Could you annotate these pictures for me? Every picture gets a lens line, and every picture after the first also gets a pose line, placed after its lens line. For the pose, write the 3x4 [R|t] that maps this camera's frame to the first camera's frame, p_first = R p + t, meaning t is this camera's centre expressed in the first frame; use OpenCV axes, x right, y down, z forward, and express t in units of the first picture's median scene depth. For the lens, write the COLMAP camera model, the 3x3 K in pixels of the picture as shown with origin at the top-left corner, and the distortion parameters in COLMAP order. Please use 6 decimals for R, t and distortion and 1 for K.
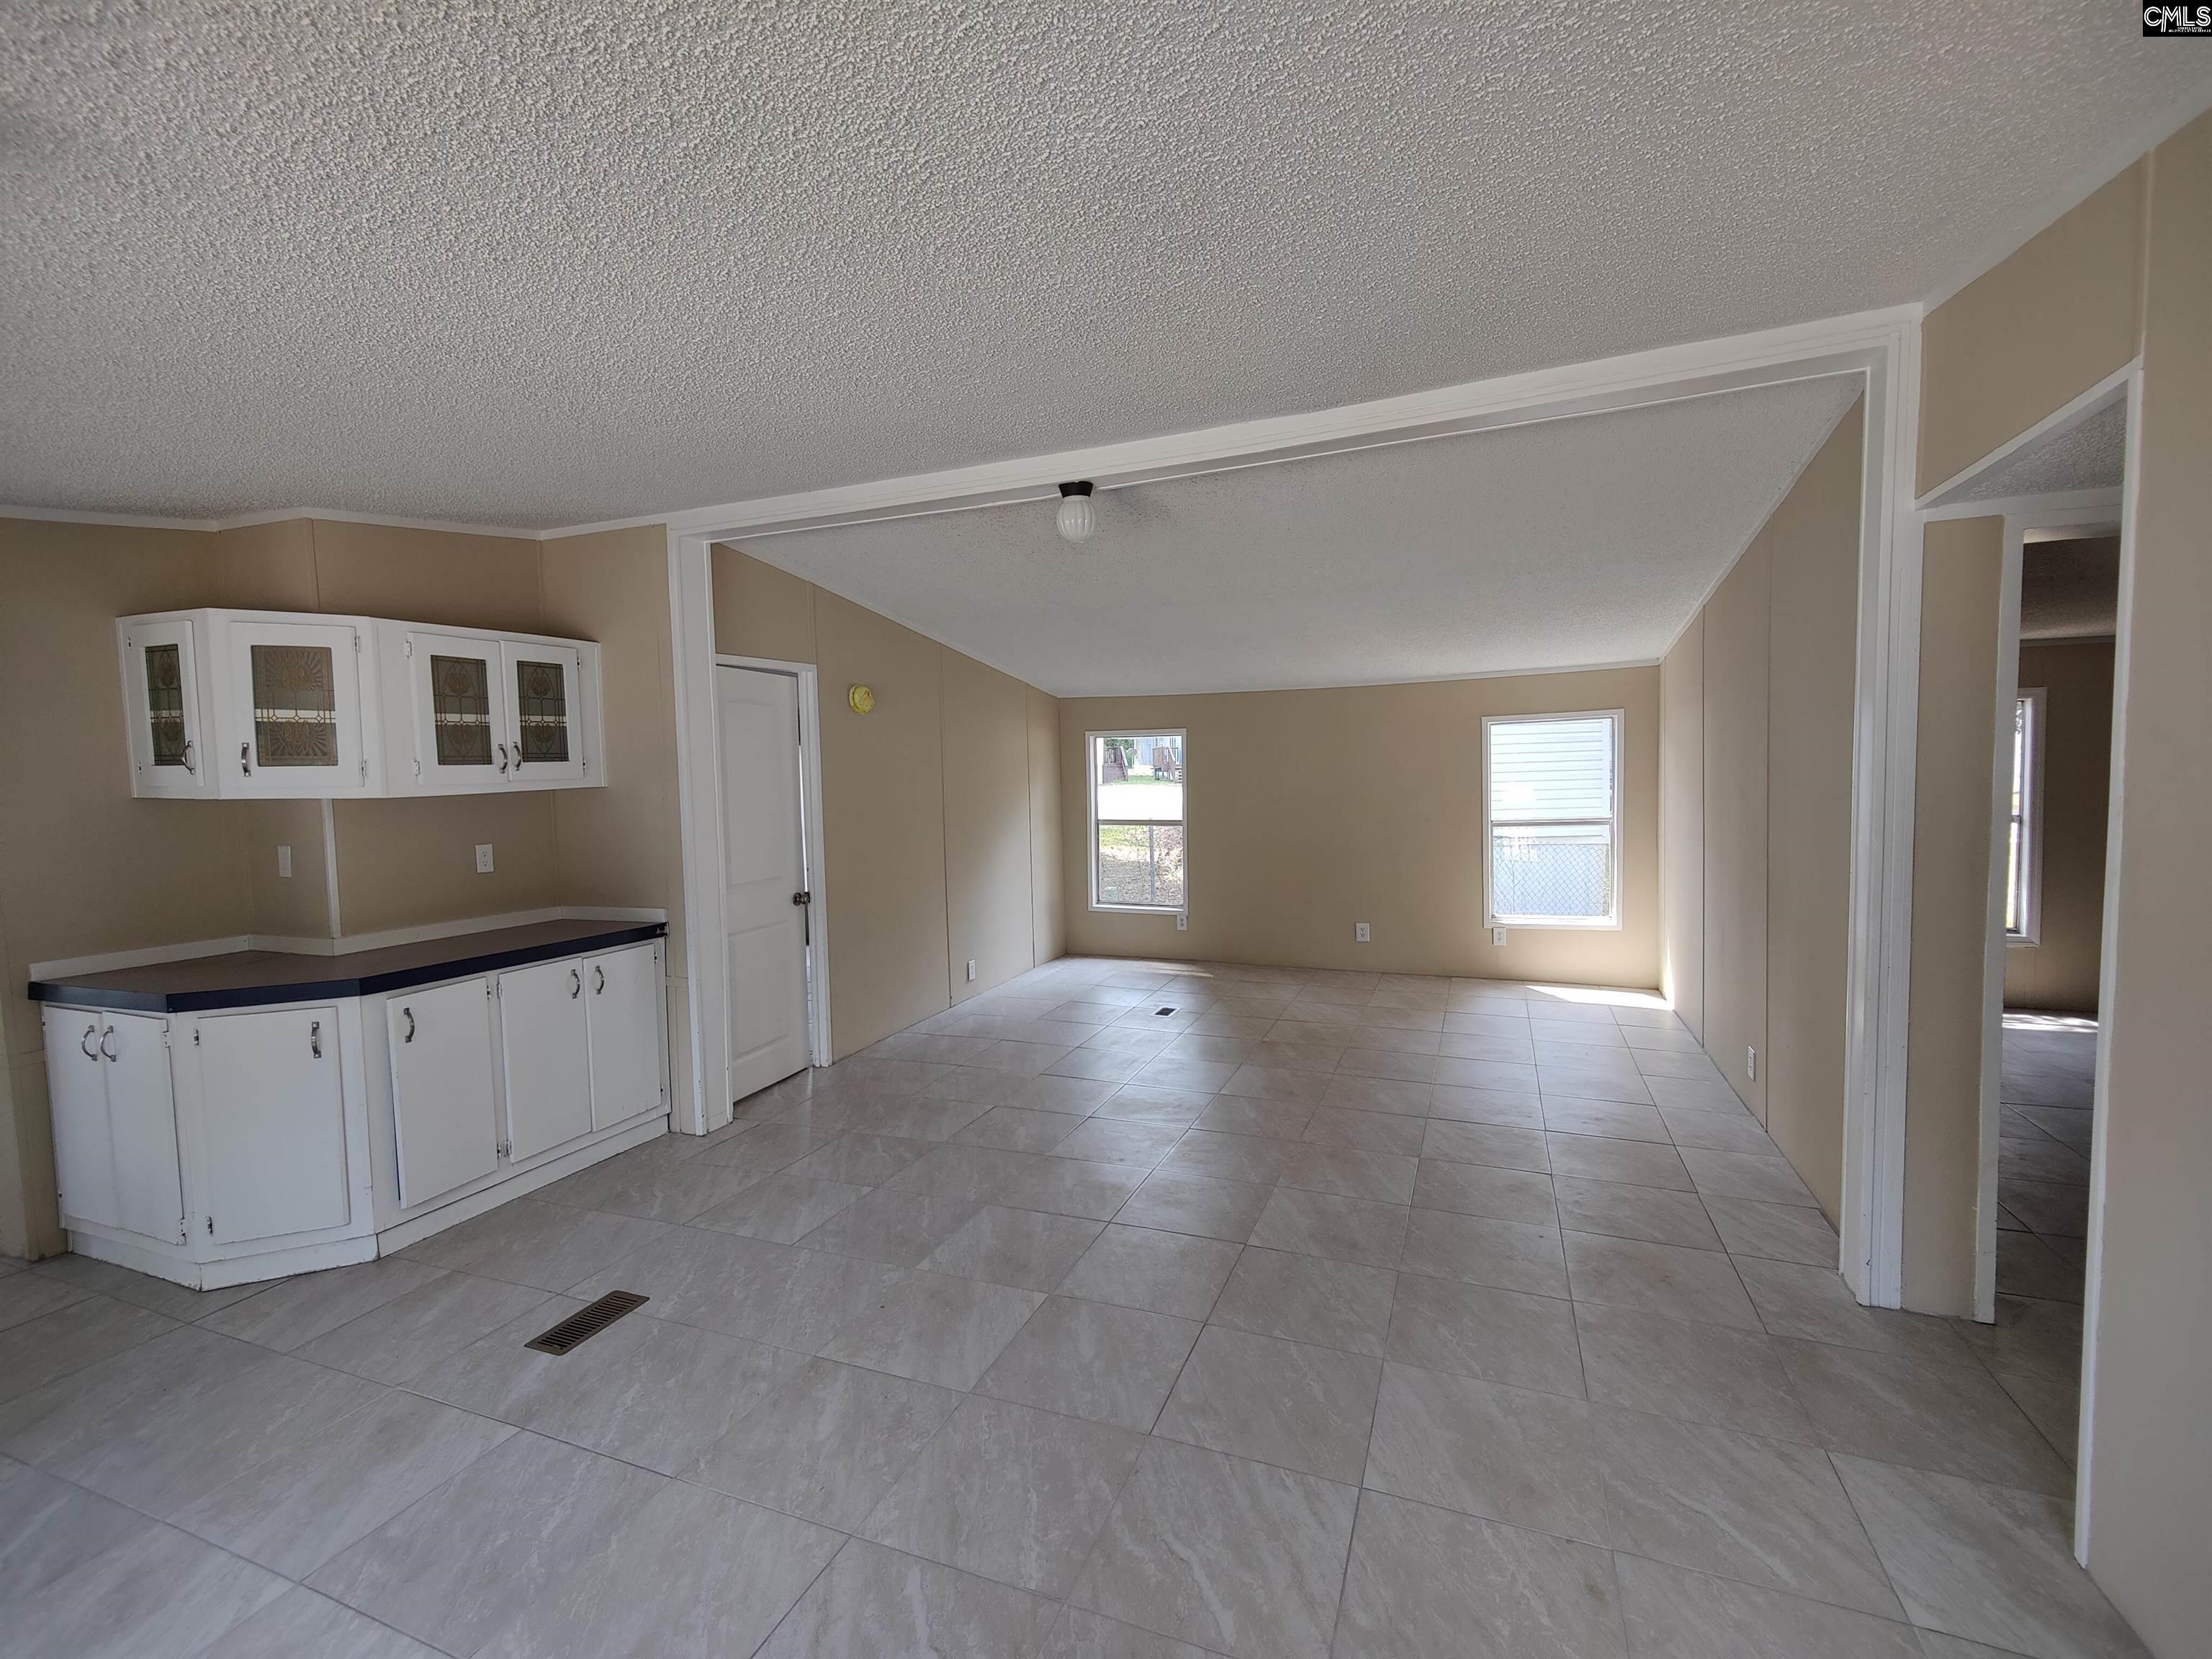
lens RADIAL K [[955.3, 0, 1102.7], [0, 955.3, 832.6], [0, 0, 1]] dist [0.020914, -0.015454]
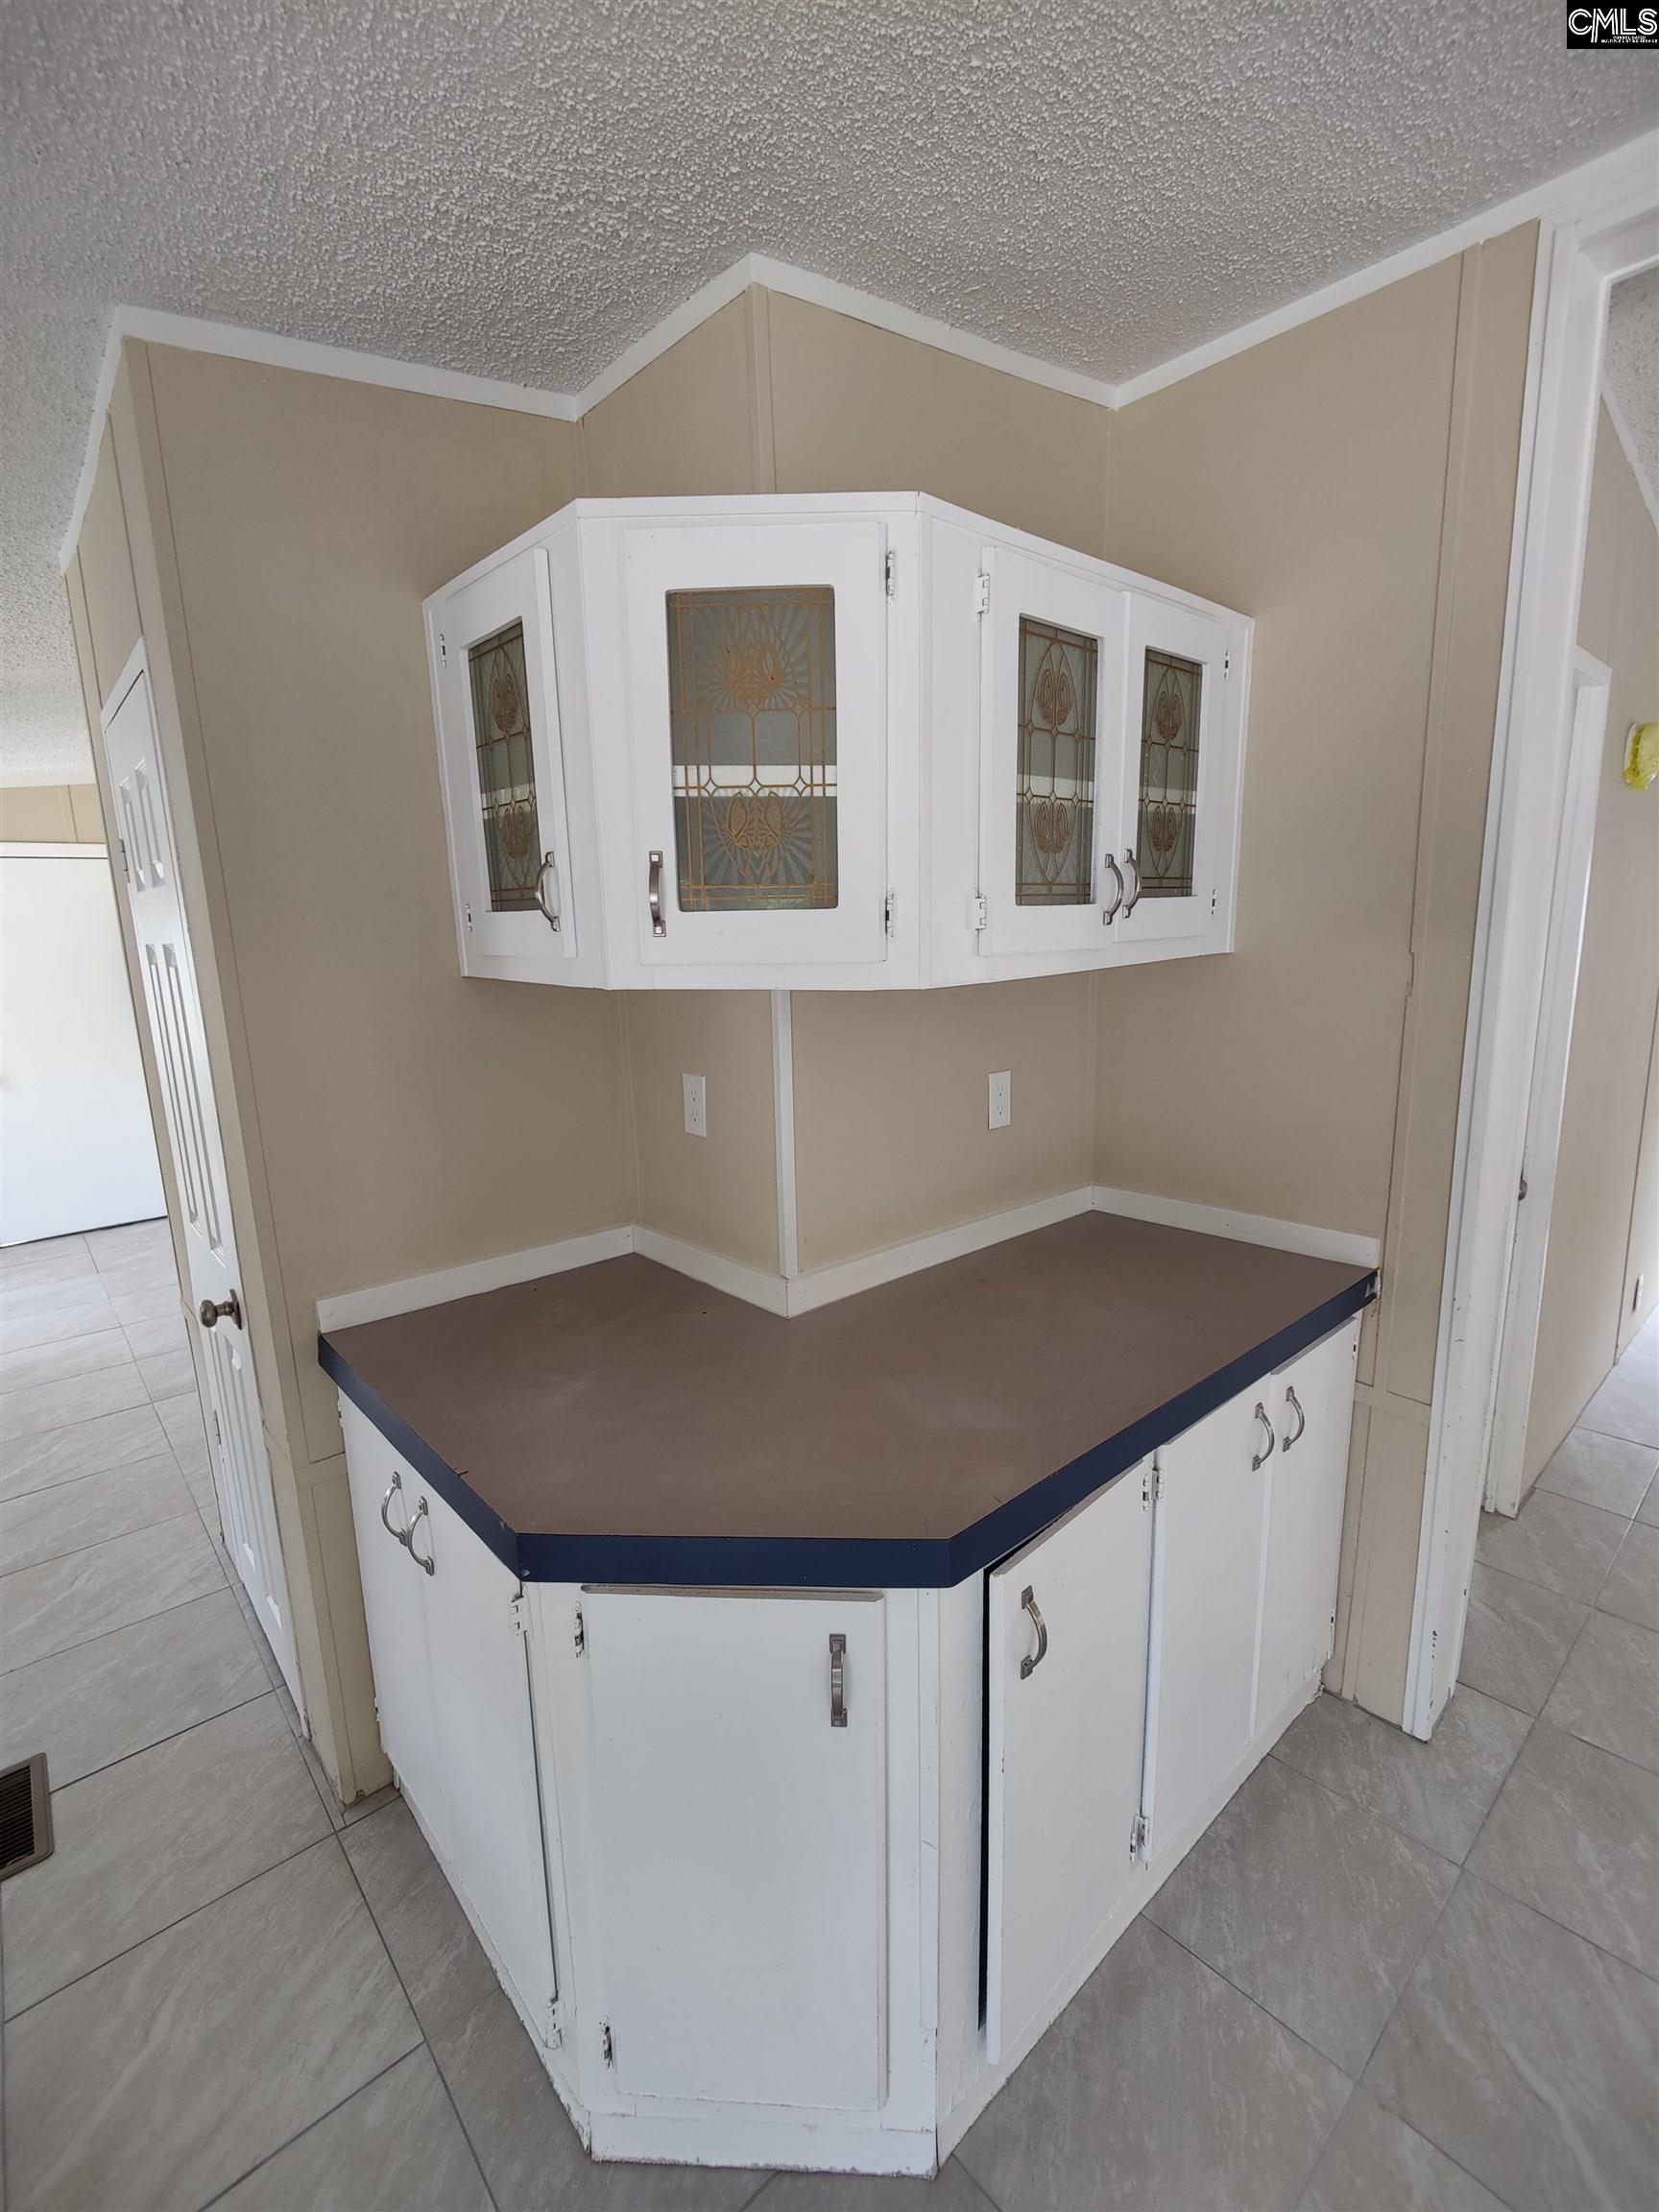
lens RADIAL K [[955.3, 0, 832.2], [0, 955.3, 1105.6], [0, 0, 1]] dist [0.020914, -0.015454]
pose [[0.896935, 0.079091, -0.435032, -0.548665], [-0.021919, 0.990616, 0.134908, -0.036949], [0.441620, -0.111468, 0.890251, 0.566423]]
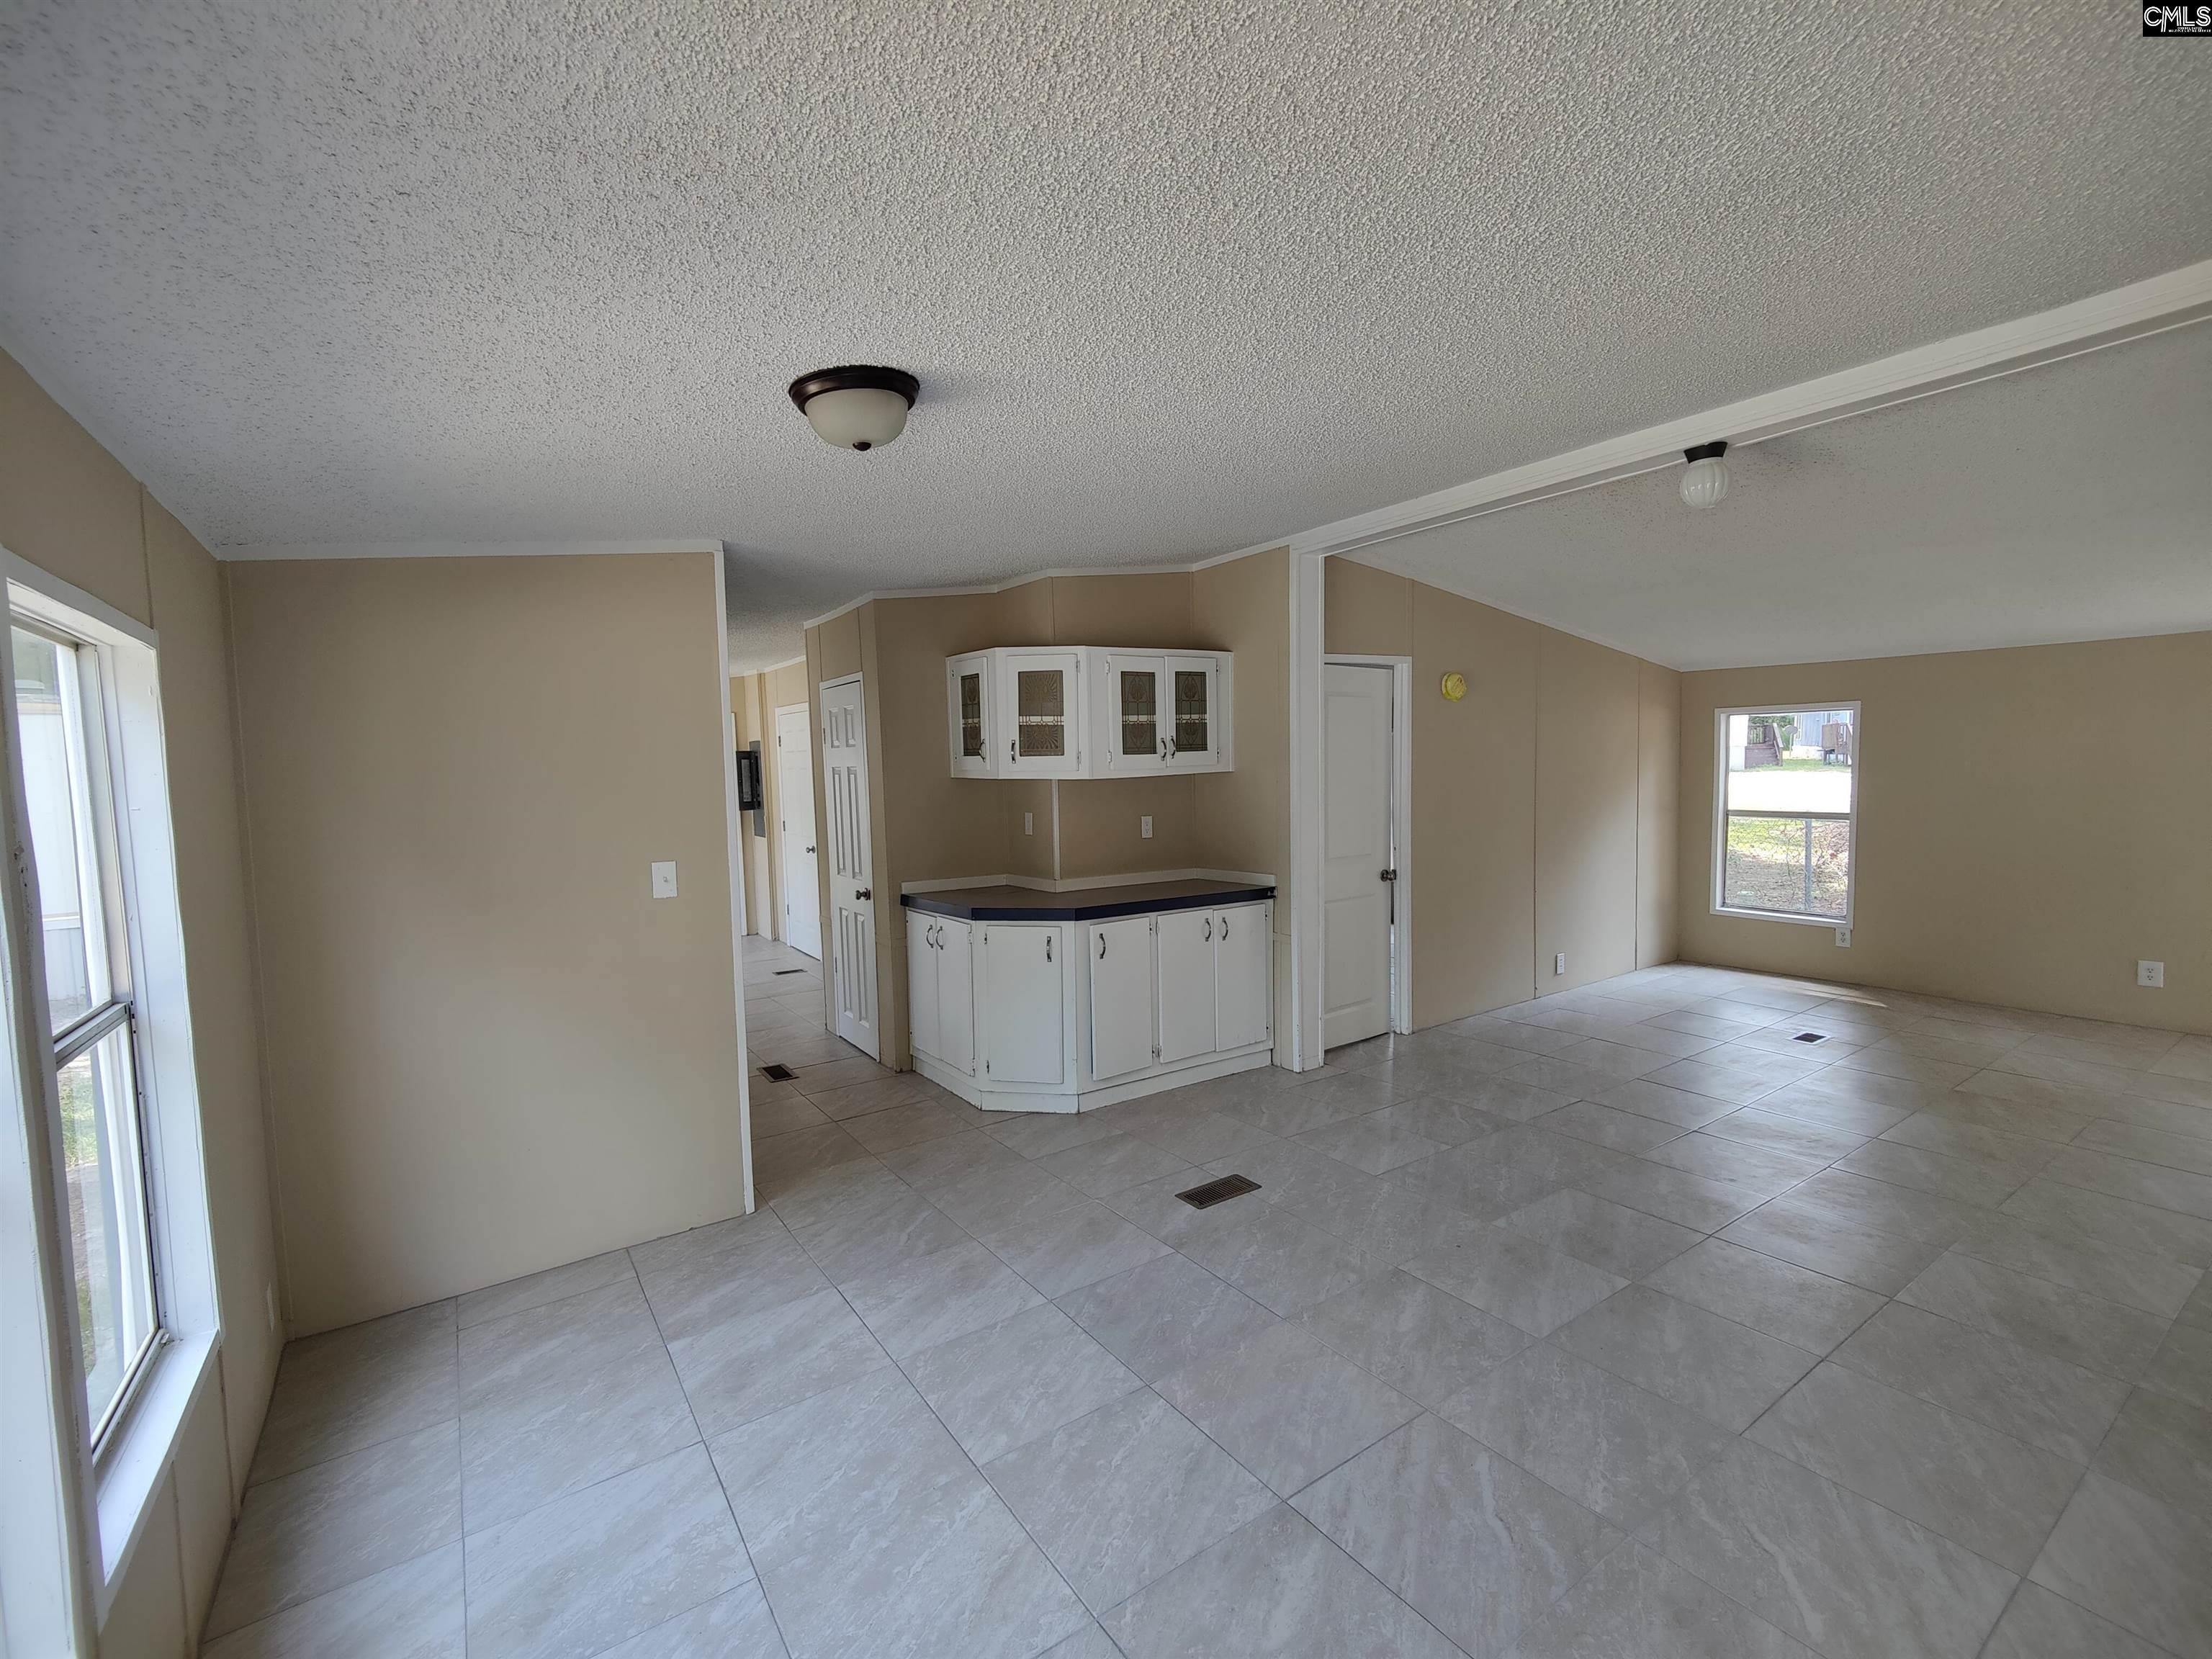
lens RADIAL K [[955.3, 0, 1102.7], [0, 955.3, 832.6], [0, 0, 1]] dist [0.020914, -0.015454]
pose [[0.831541, 0.038655, -0.554117, 0.016769], [-0.030263, 0.999247, 0.024293, 0.005867], [0.554639, -0.003432, 0.832084, -0.102312]]
